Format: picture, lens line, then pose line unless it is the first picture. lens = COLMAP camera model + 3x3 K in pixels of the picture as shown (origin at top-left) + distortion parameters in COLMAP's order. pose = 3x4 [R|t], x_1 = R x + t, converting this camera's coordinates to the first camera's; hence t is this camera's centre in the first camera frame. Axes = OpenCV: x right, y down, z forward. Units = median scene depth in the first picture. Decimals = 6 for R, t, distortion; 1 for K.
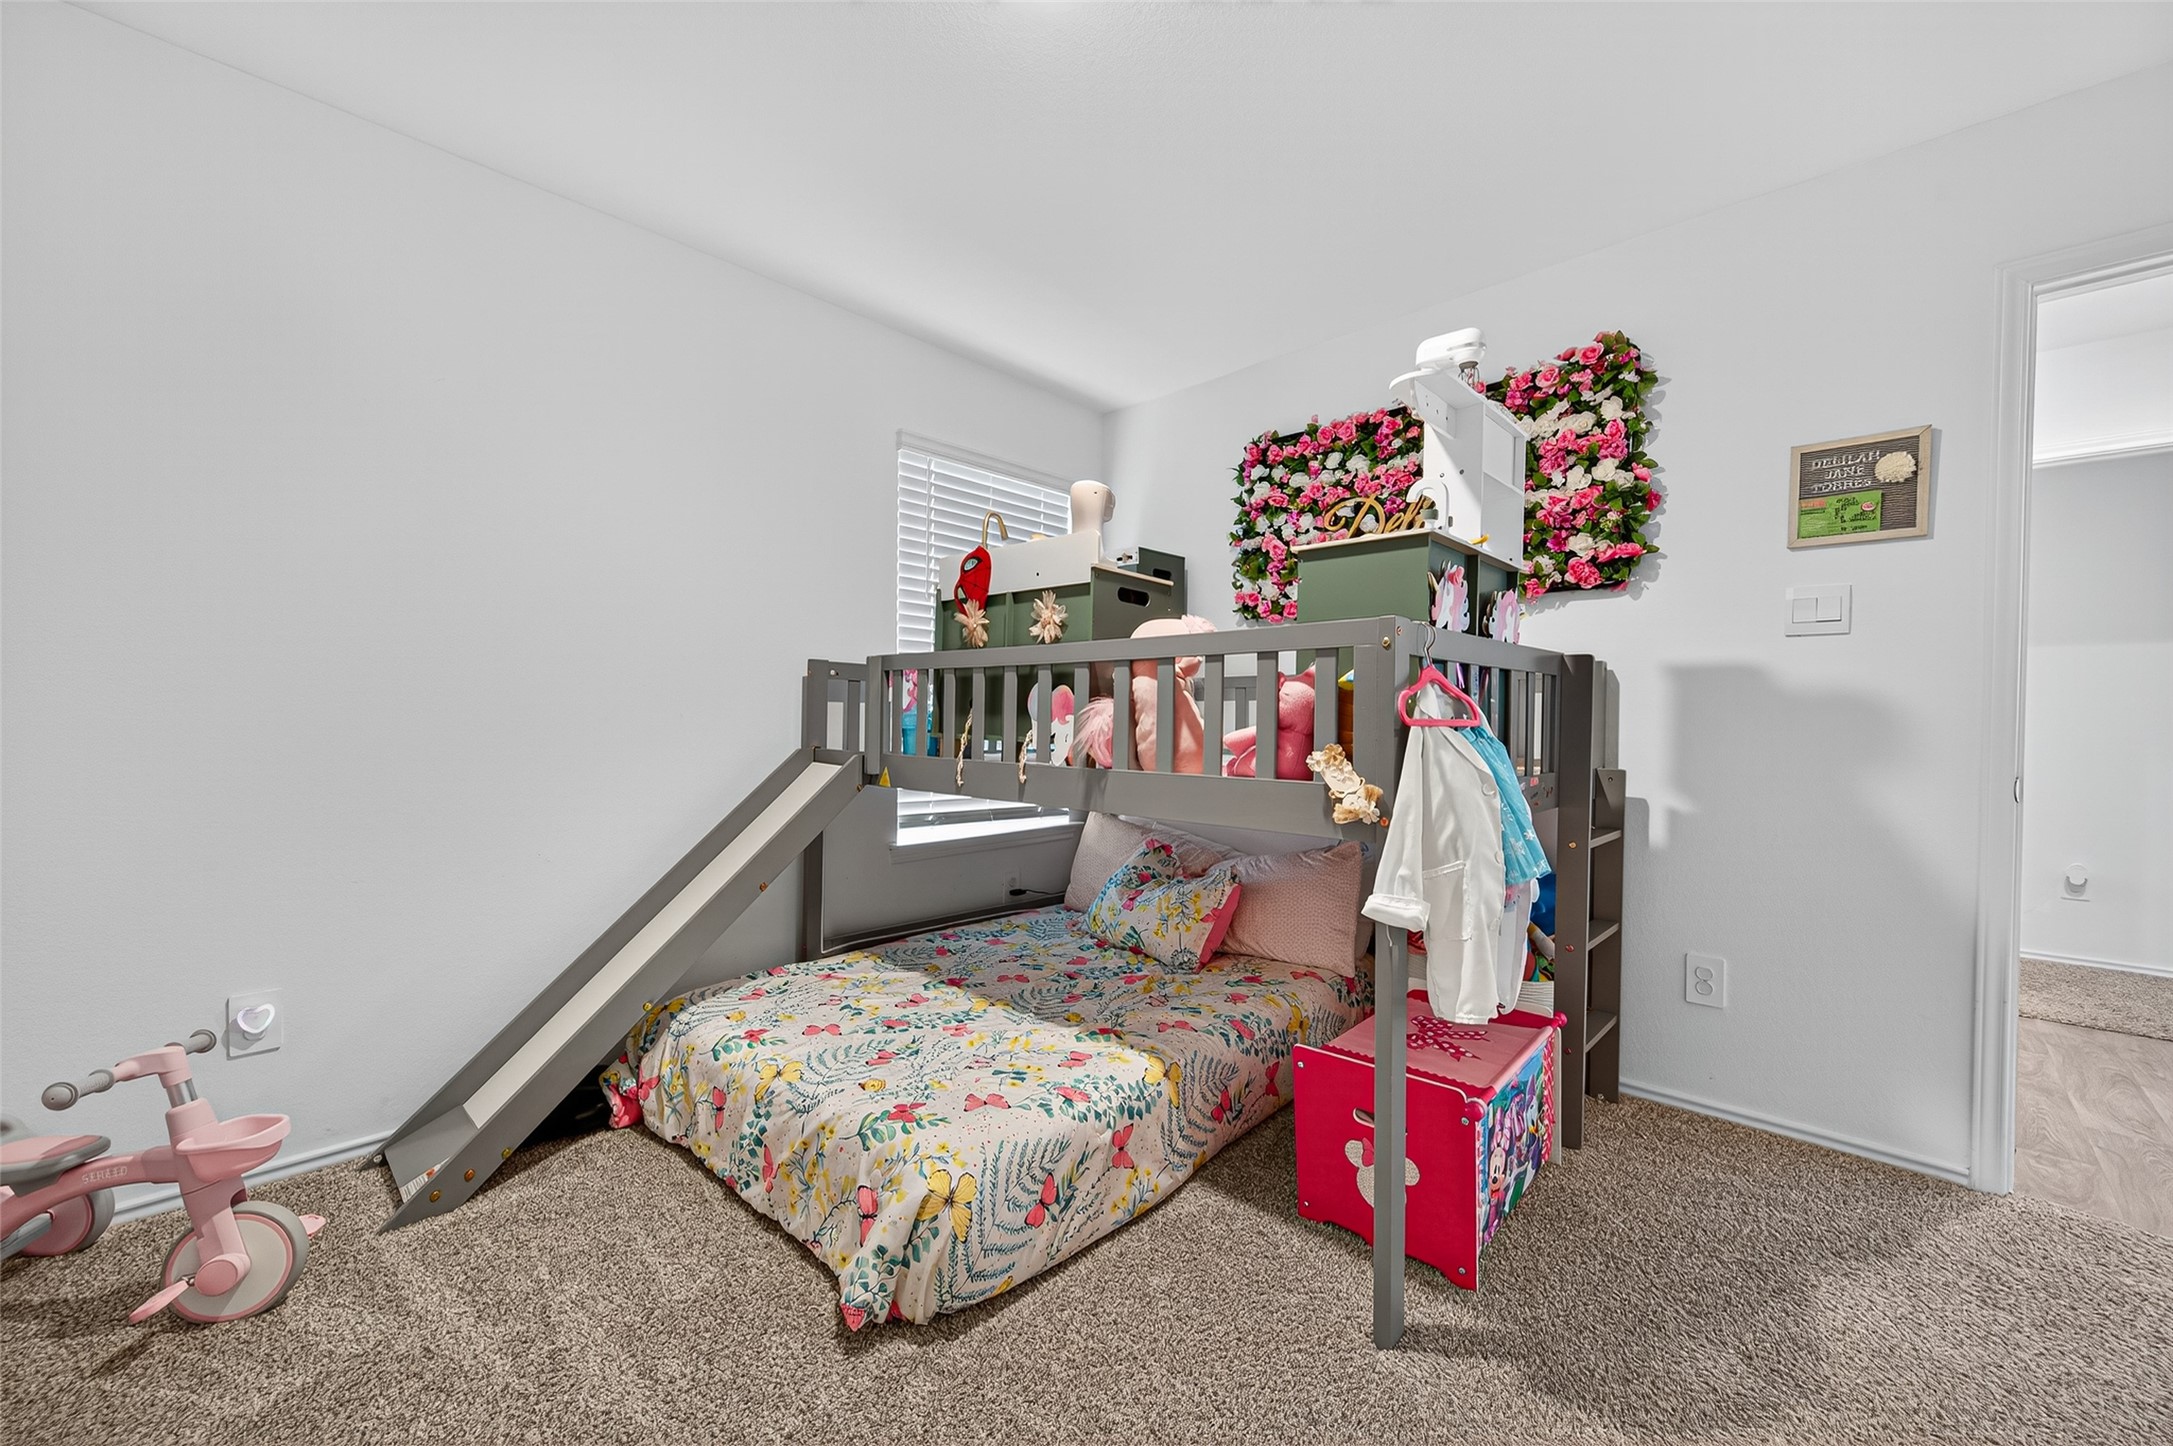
lens RADIAL K [[848.0, 0, 1097.2], [0, 848.0, 710.9], [0, 0, 1]] dist [-0.001326, 0.000141]
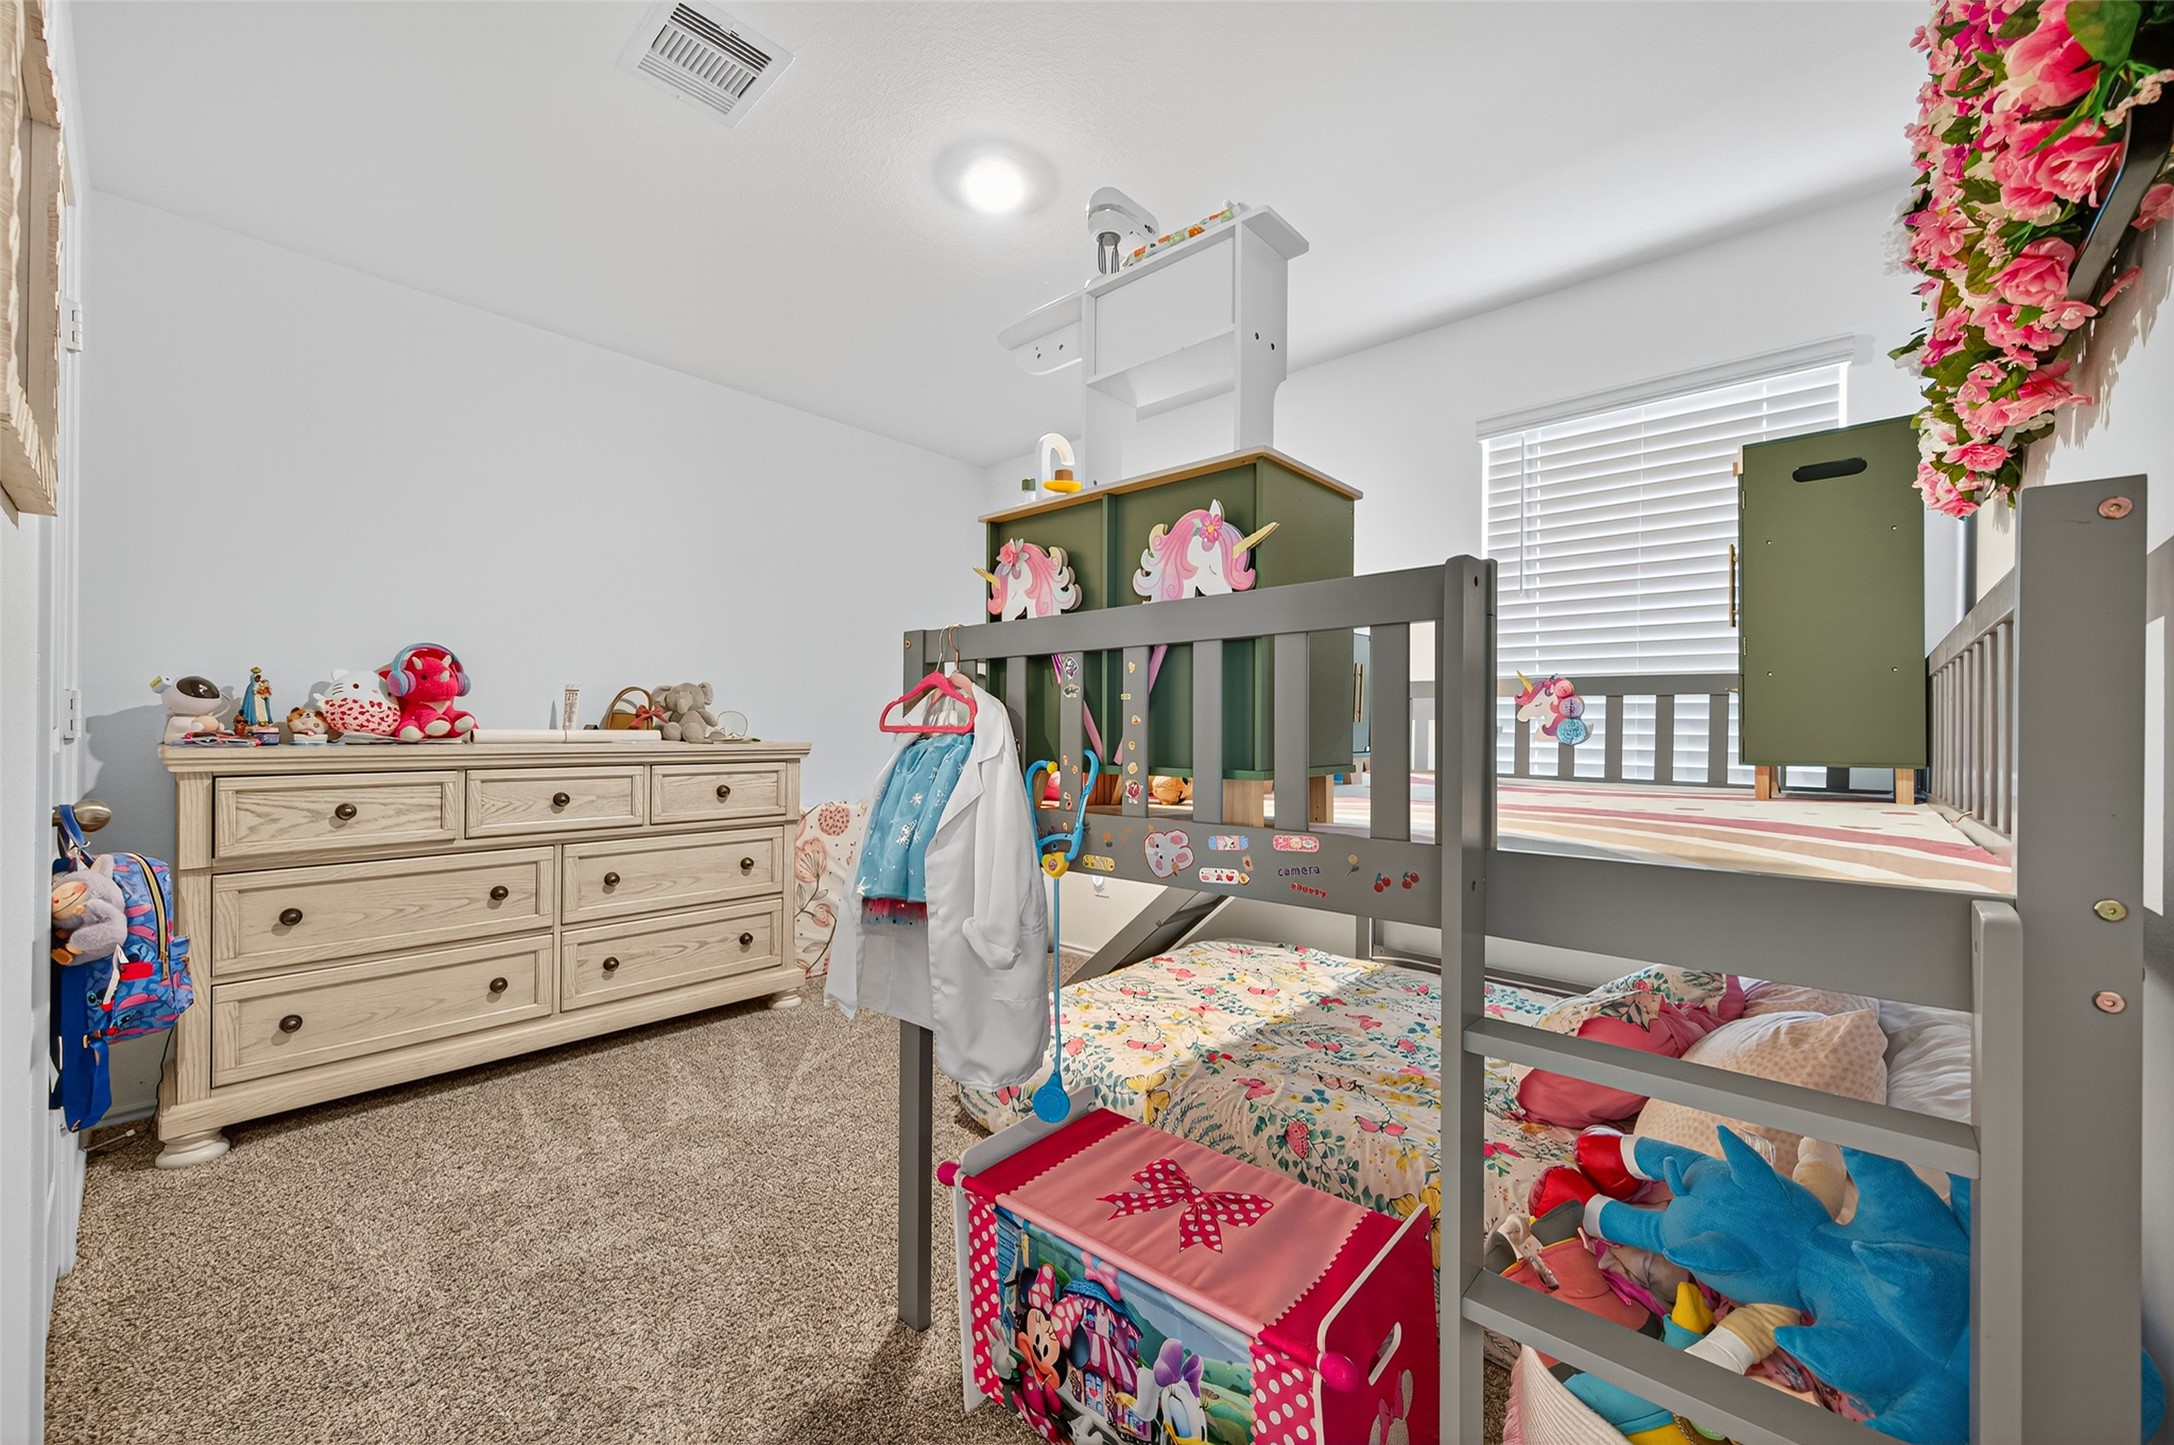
lens RADIAL K [[848.4, 0, 1097.6], [0, 848.4, 738.6], [0, 0, 1]] dist [-0.001326, 0.000141]
pose [[0.007319, -0.006683, -0.999951, 0.922853], [0.006207, 0.999959, -0.006638, 0.018244], [0.999954, -0.006158, 0.007360, 0.802699]]
